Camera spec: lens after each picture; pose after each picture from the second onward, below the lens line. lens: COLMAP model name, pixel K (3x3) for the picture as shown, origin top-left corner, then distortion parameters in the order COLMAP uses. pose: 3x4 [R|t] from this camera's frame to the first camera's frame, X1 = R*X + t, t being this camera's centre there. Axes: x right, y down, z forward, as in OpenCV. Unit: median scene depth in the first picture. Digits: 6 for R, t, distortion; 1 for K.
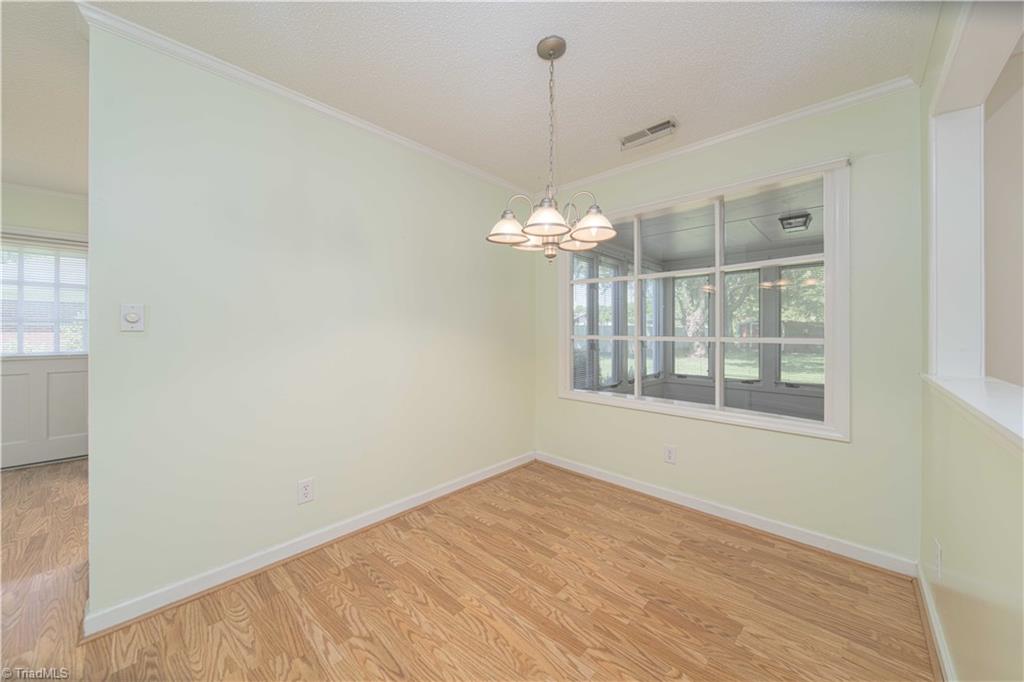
lens RADIAL K [[370.6, 0, 509.5], [0, 370.6, 329.4], [0, 0, 1]] dist [-0.006790, -0.000189]
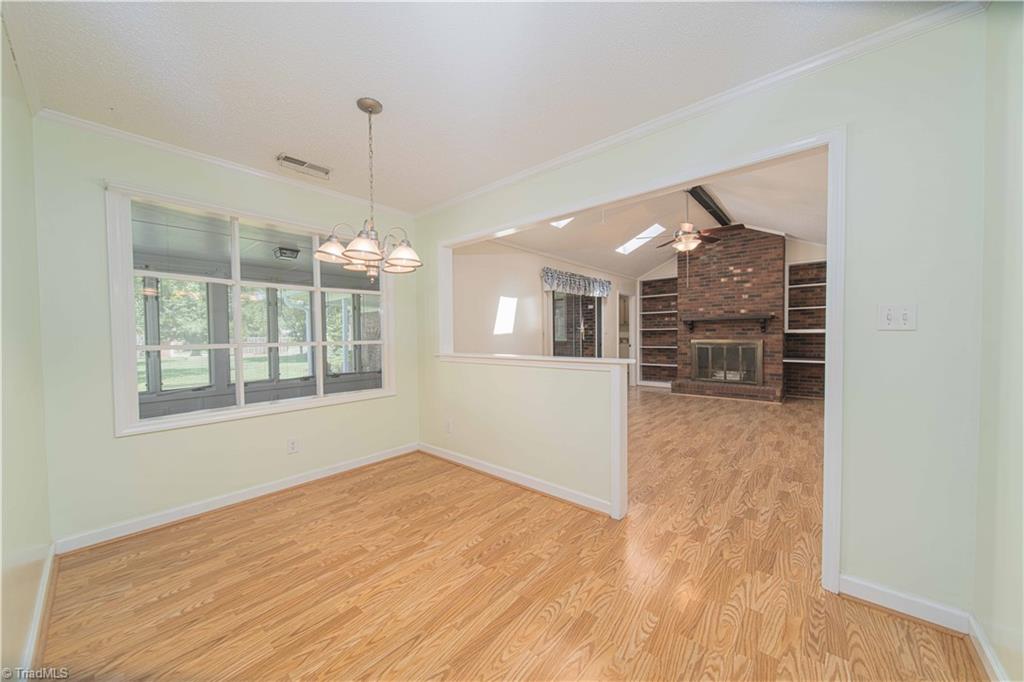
lens RADIAL K [[362.5, 0, 508.9], [0, 362.5, 341.7], [0, 0, 1]] dist [0.001412, -0.000406]
pose [[-0.045214, -0.023814, 0.998693, -0.884233], [0.010943, 0.999644, 0.024332, -0.003975], [-0.998917, 0.012028, -0.044938, 0.472631]]
